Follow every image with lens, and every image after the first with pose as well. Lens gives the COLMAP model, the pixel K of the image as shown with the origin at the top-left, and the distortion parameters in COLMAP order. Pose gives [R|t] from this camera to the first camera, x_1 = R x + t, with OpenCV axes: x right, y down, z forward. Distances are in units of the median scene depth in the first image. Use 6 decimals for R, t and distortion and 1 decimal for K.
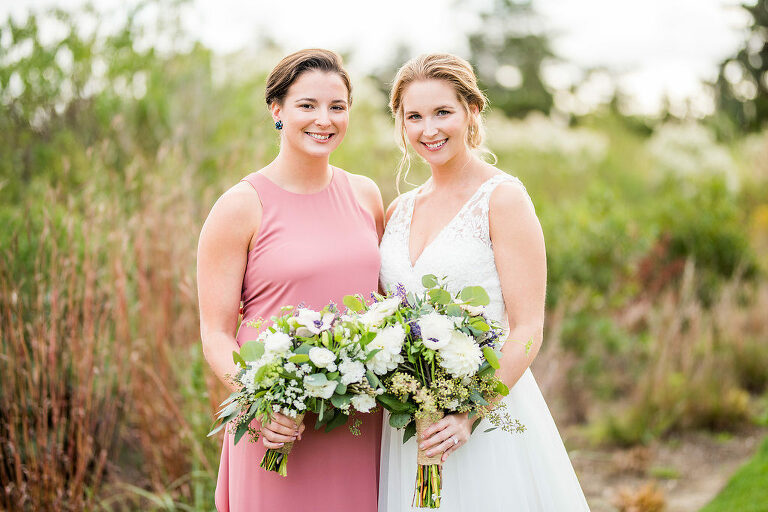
lens RADIAL K [[1865.4, 0, 384.0], [0, 1865.4, 256.0], [0, 0, 1]] dist [-0.027744, -0.096228]
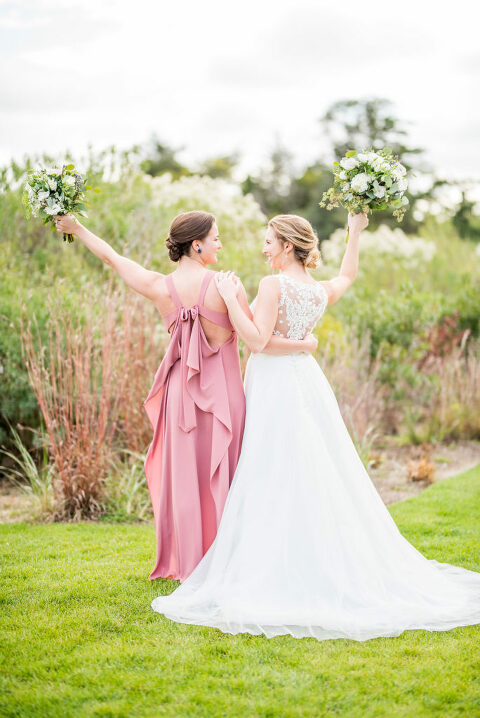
lens RADIAL K [[1744.0, 0, 240.0], [0, 1744.0, 359.0], [0, 0, 1]] dist [-0.027744, -0.096228]
pose [[0.999884, 0.011448, -0.010072, -0.007262], [-0.011365, 0.999902, 0.008227, 0.017939], [0.010165, -0.008111, 0.999915, -0.449956]]
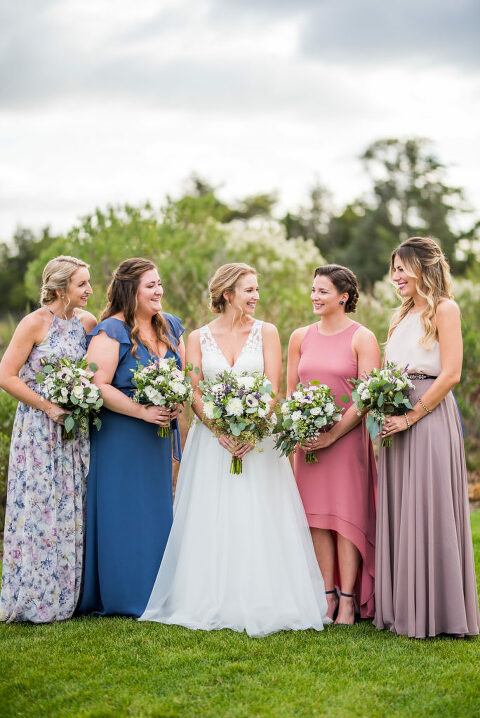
lens RADIAL K [[1767.4, 0, 240.0], [0, 1767.4, 359.0], [0, 0, 1]] dist [0.008290, -0.016840]
pose [[0.999419, 0.016152, -0.029998, -0.031551], [-0.016545, 0.999780, -0.012906, 0.021912], [0.029783, 0.013395, 0.999467, -0.599637]]
